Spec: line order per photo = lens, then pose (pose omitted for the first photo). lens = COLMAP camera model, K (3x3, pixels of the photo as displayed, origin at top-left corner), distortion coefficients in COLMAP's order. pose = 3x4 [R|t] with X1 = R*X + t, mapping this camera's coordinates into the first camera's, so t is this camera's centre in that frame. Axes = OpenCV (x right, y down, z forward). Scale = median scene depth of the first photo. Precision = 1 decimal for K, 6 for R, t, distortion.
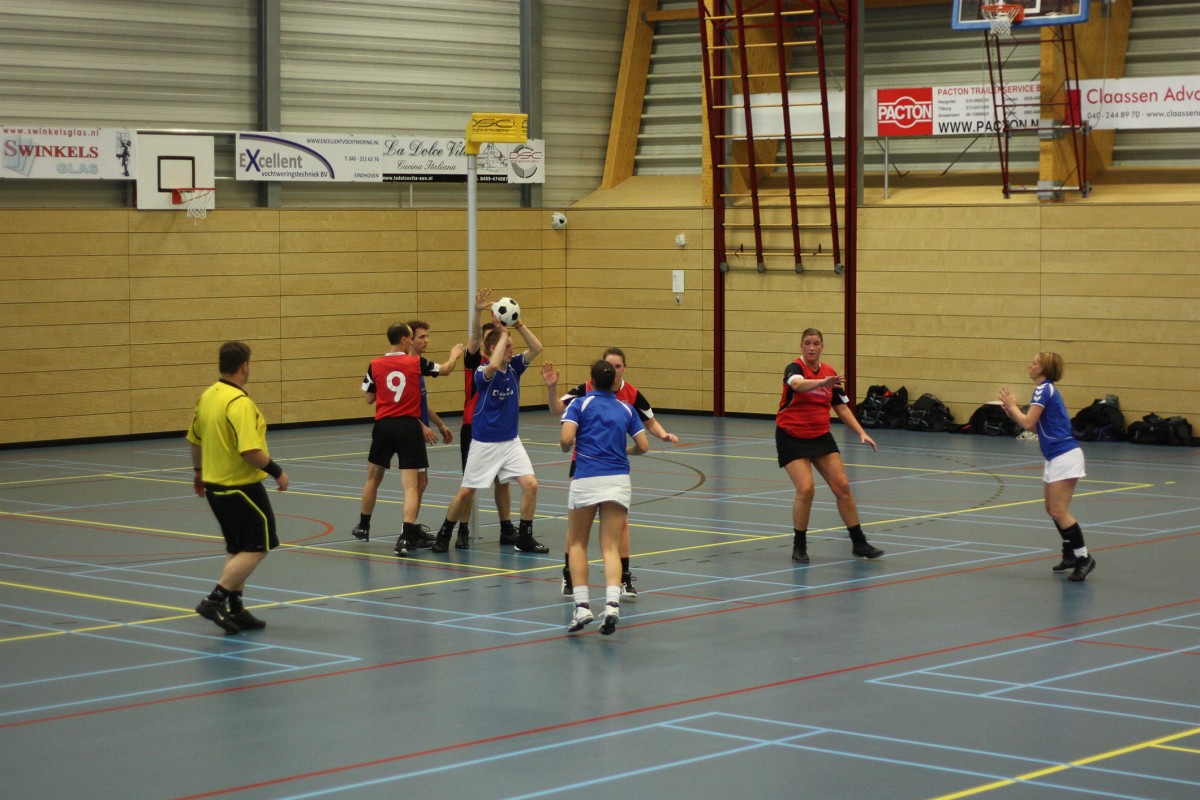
lens RADIAL K [[2784.5, 0, 608.8], [0, 2784.5, 428.6], [0, 0, 1]] dist [-0.101550, 0.000000]
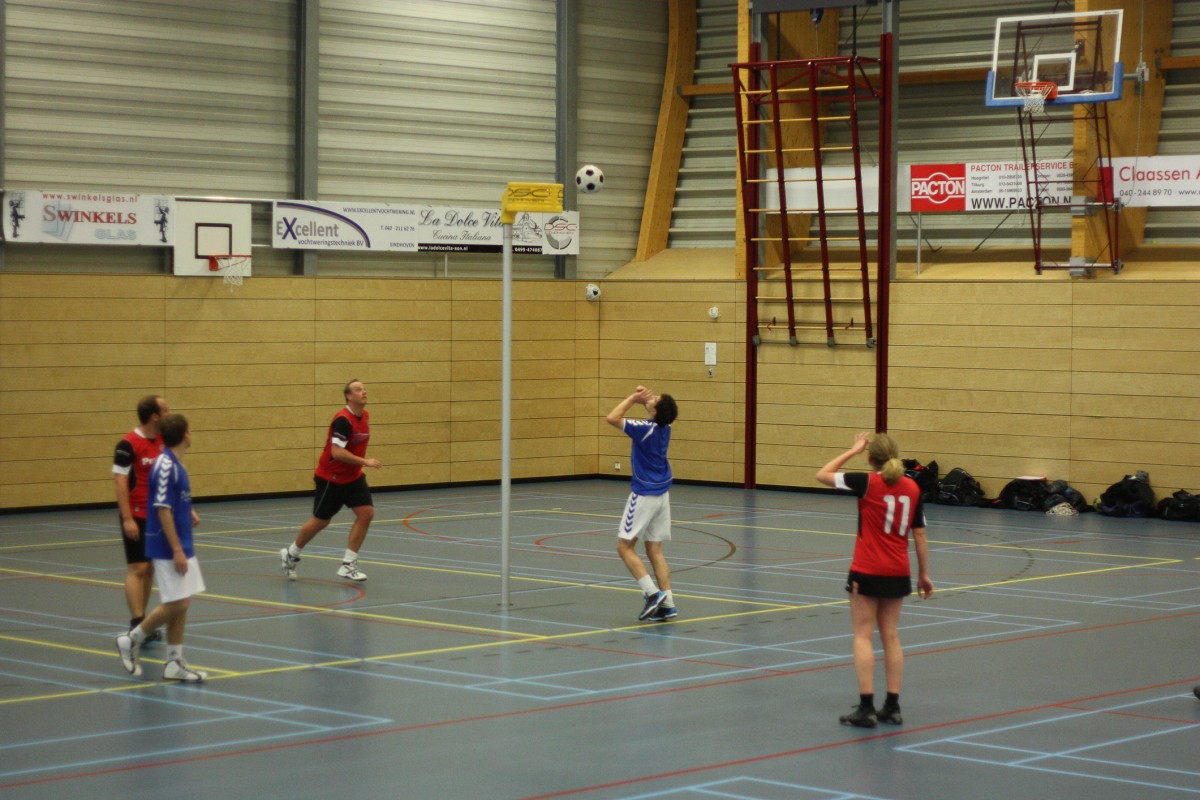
lens RADIAL K [[2784.5, 0, 595.3], [0, 2784.5, 407.3], [0, 0, 1]] dist [-0.101550, 0.000000]
pose [[0.999800, 0.012123, -0.015909, -0.000474], [-0.012652, 0.999356, -0.033571, 0.000804], [0.015492, 0.033766, 0.999310, -0.004435]]
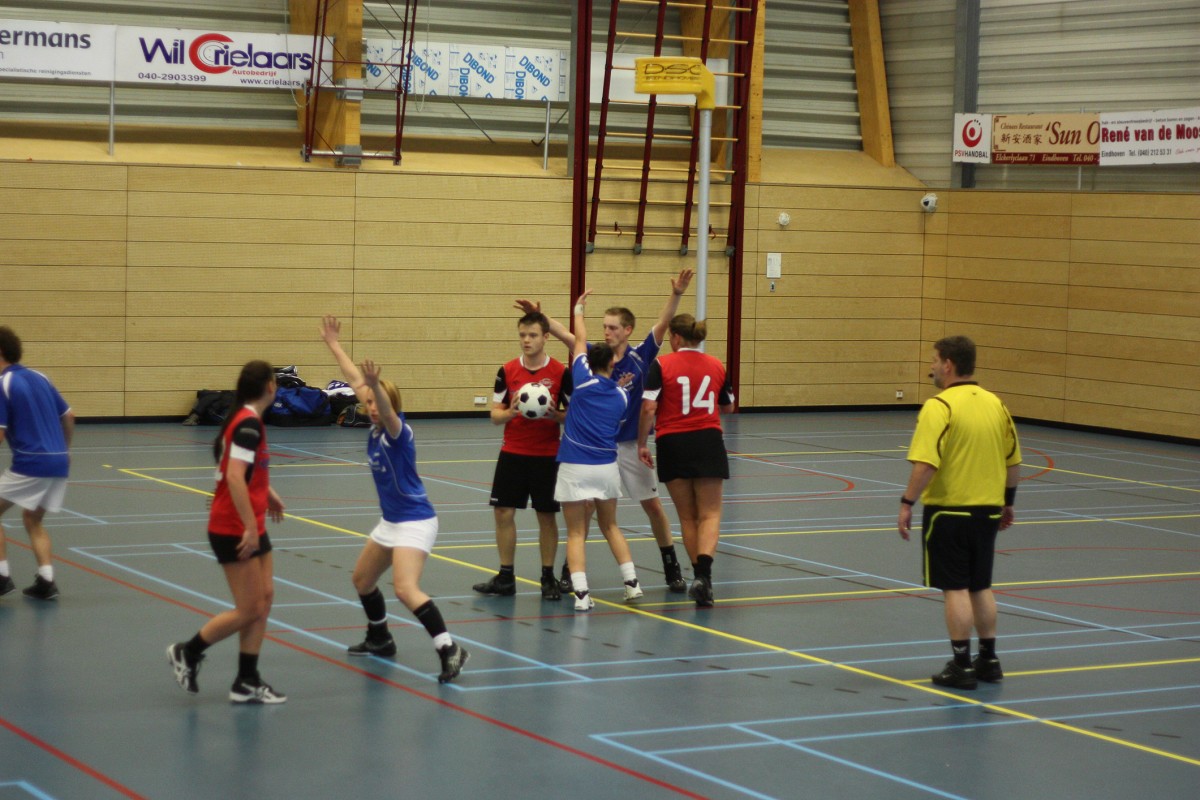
lens RADIAL K [[2784.5, 0, 600.7], [0, 2784.5, 400.7], [0, 0, 1]] dist [-0.101550, 0.000000]
pose [[0.359647, -0.054183, 0.931514, -0.797848], [0.038764, 0.998318, 0.043103, -0.047375], [-0.932283, 0.020608, 0.361143, 0.683493]]
